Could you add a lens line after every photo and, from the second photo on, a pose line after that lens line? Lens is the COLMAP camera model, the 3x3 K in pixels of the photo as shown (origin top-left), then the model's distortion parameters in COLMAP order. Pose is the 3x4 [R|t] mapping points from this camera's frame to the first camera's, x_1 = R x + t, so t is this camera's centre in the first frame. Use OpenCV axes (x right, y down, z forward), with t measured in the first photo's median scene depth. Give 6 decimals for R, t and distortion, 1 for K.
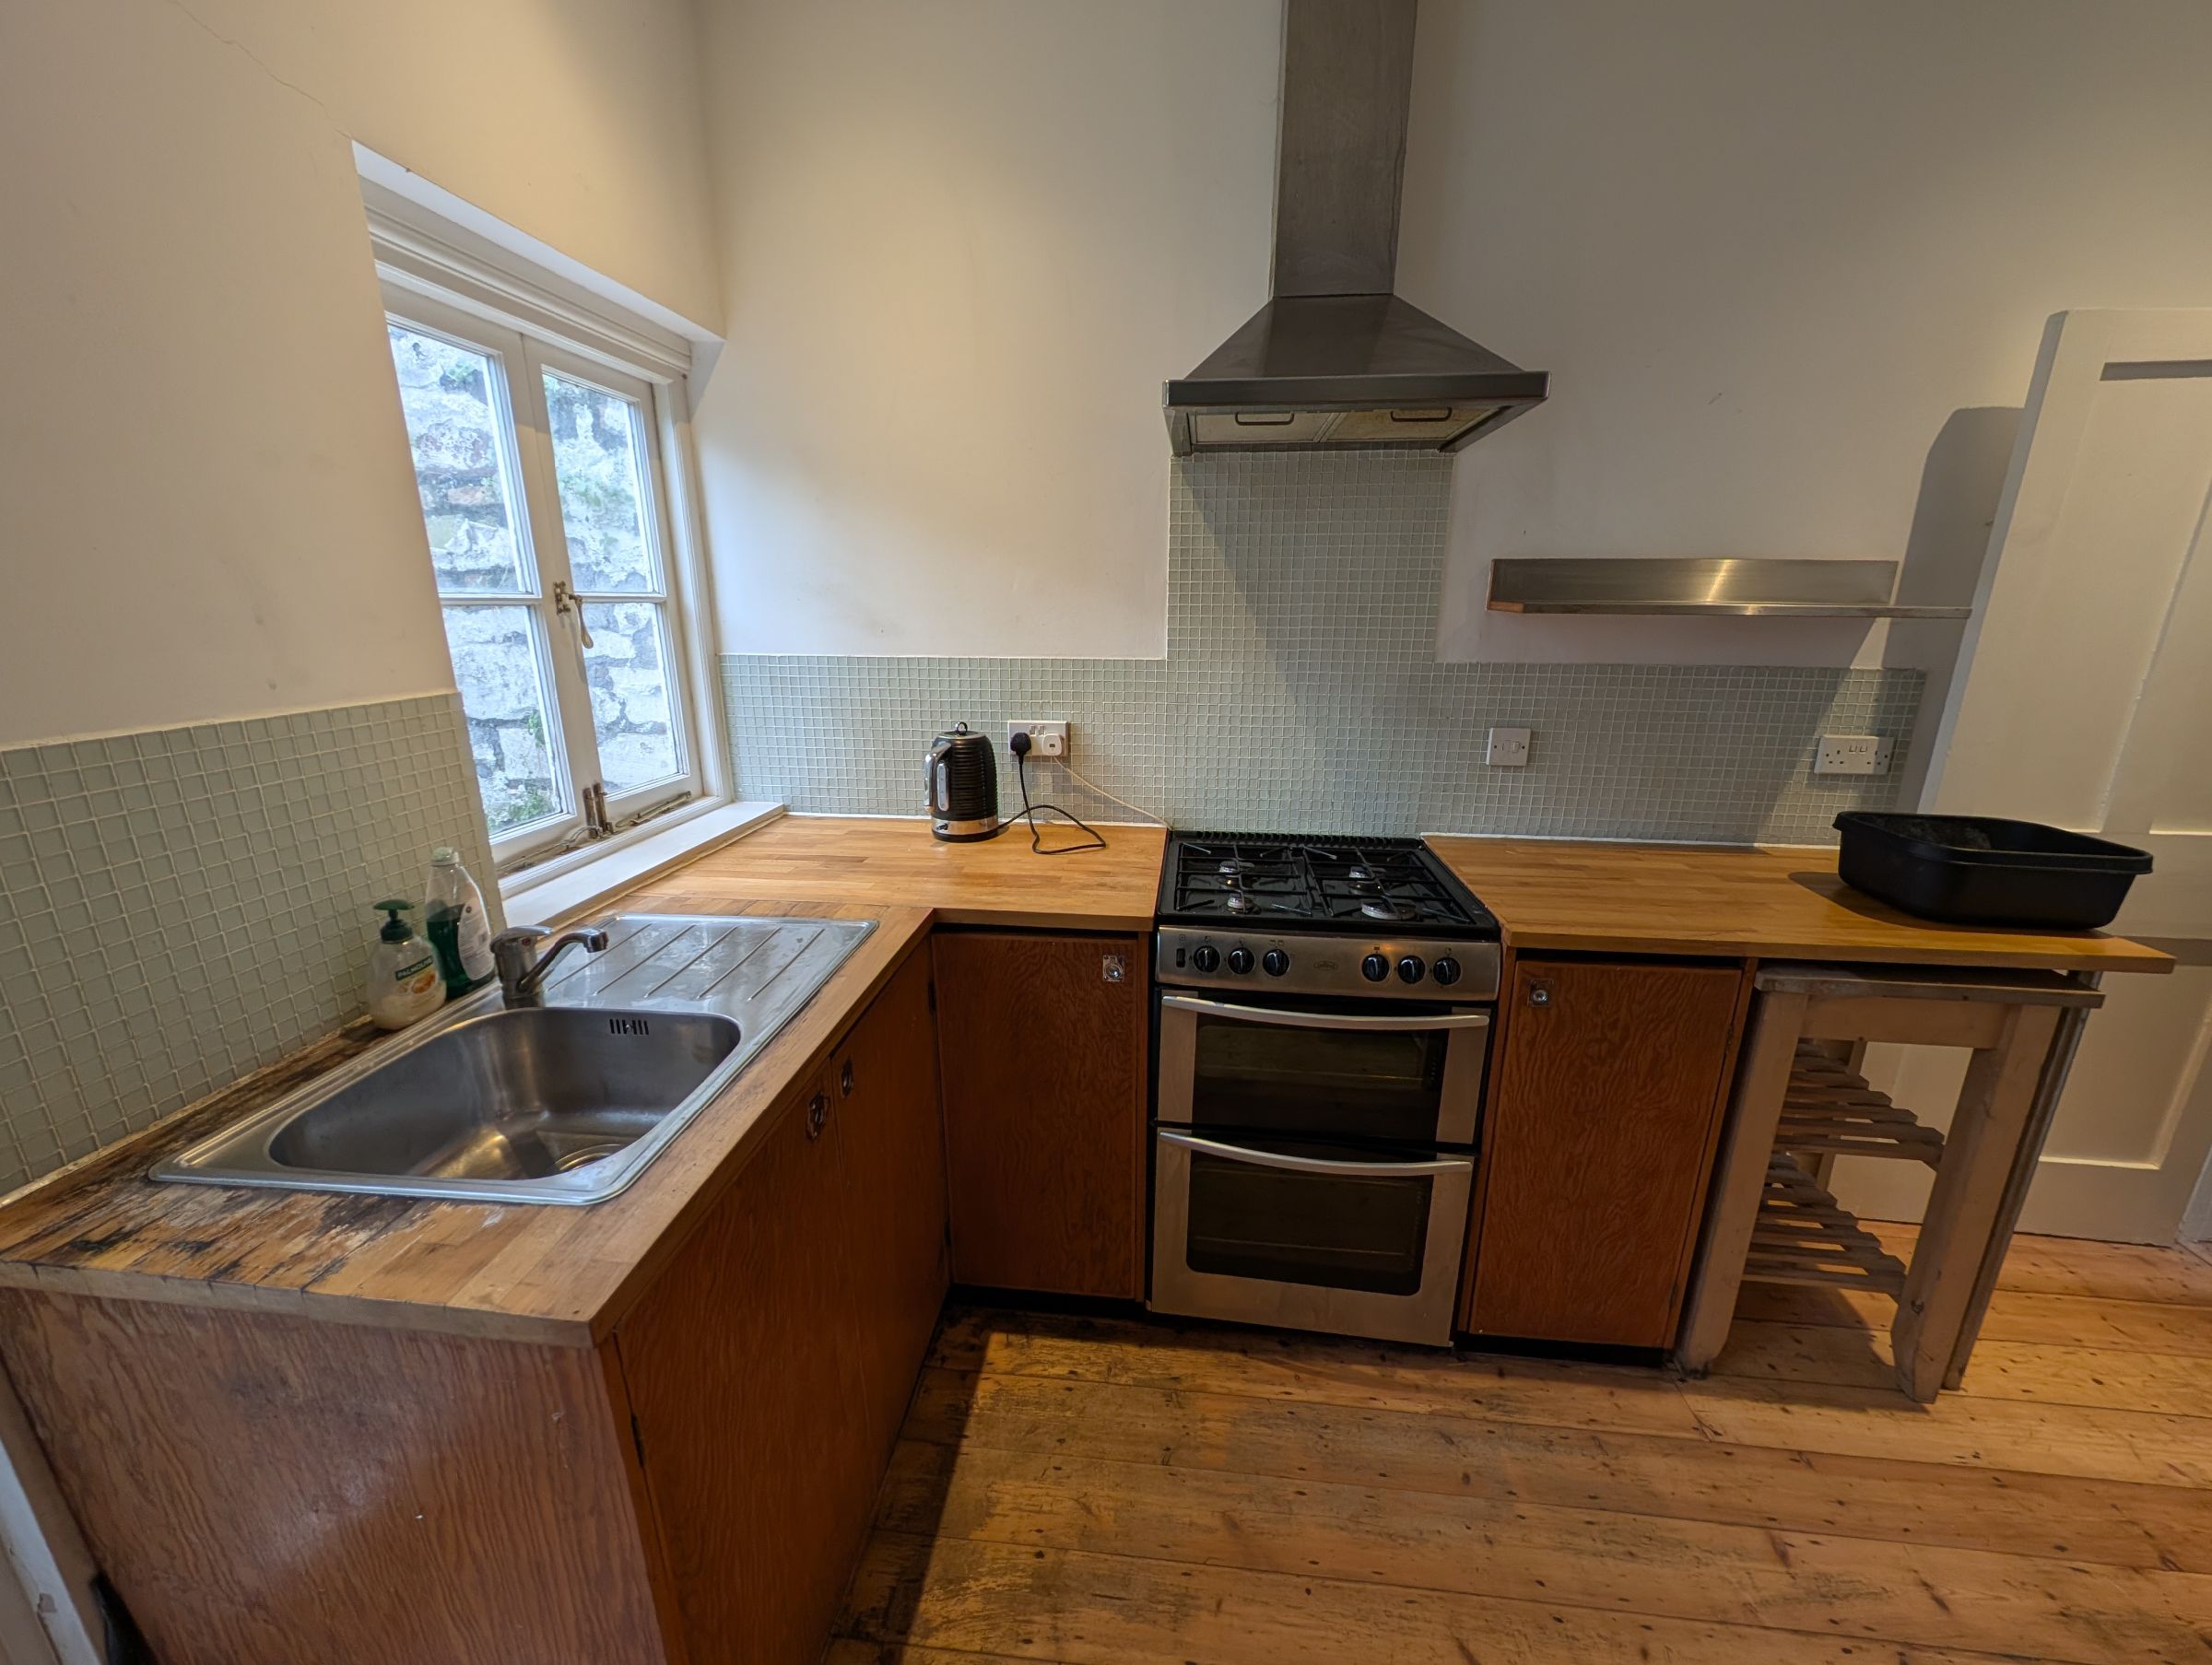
lens RADIAL K [[826.9, 0, 1111.5], [0, 826.9, 832.2], [0, 0, 1]] dist [-0.005244, -0.000535]
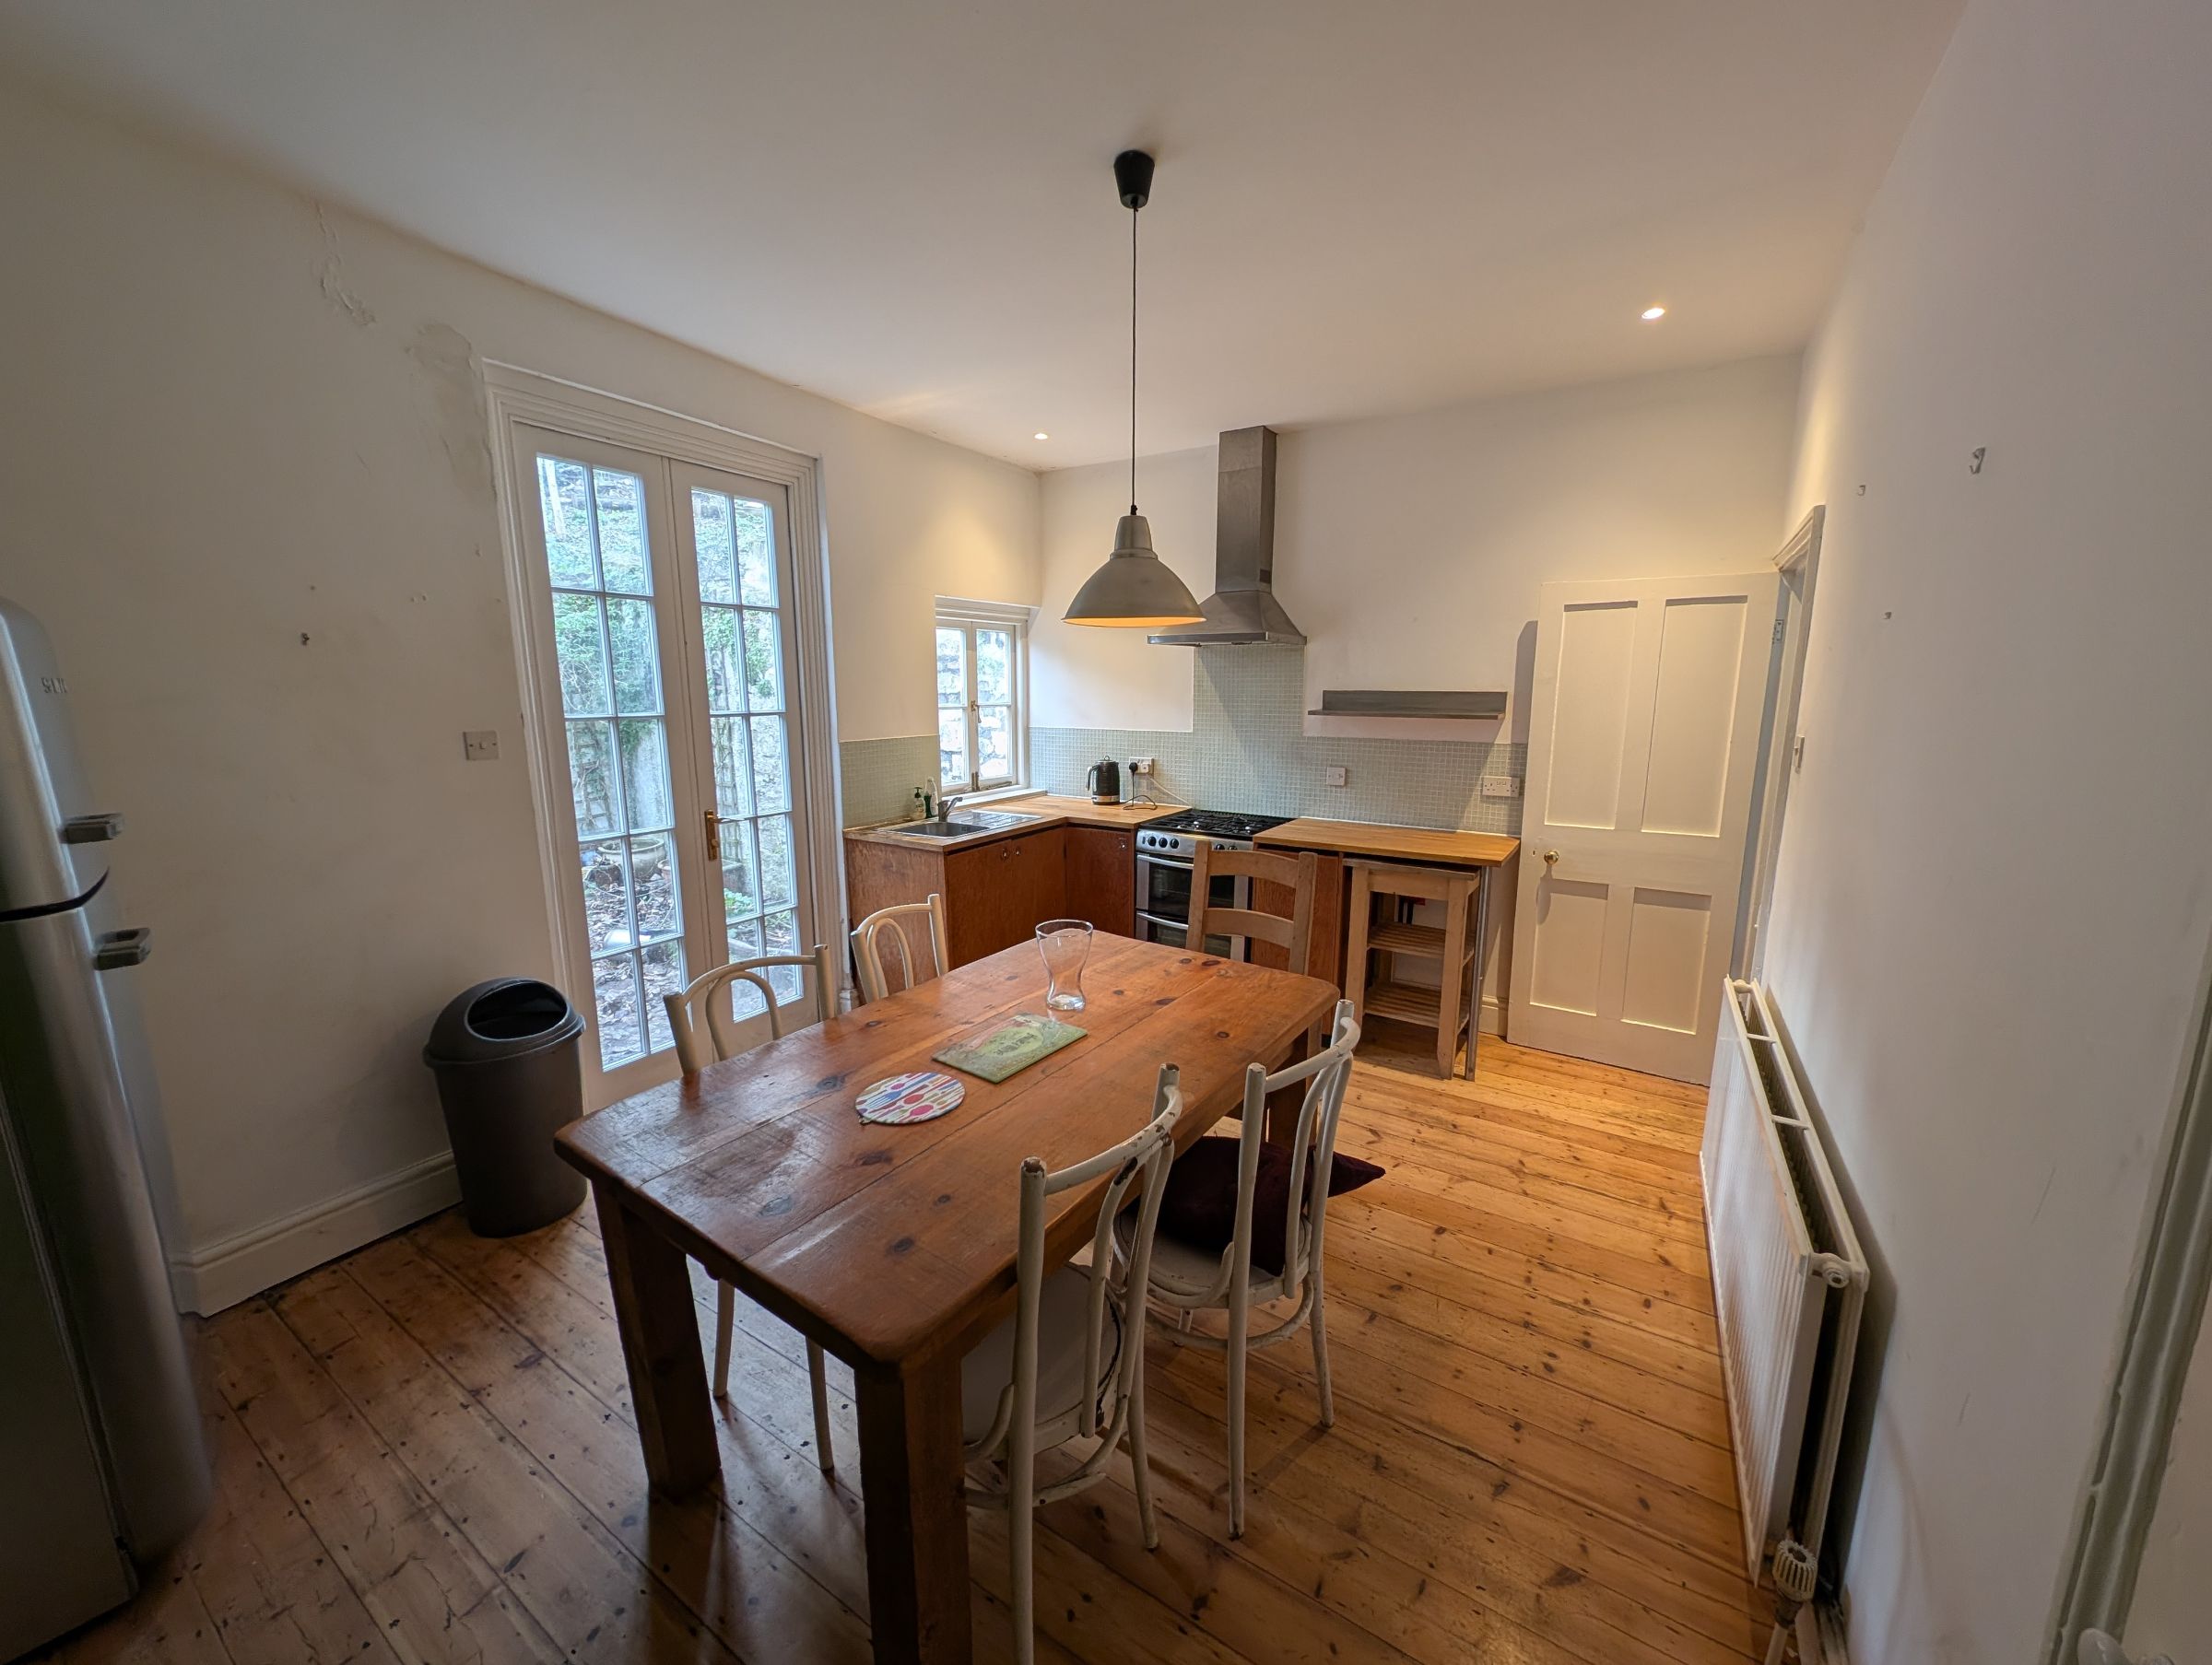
lens RADIAL K [[826.9, 0, 1108.3], [0, 826.9, 831.5], [0, 0, 1]] dist [-0.005244, -0.000535]
pose [[0.892992, 0.073618, -0.444012, 0.904156], [-0.116220, 0.990791, -0.069466, 0.250417], [0.434809, 0.113635, 0.893324, -1.119241]]
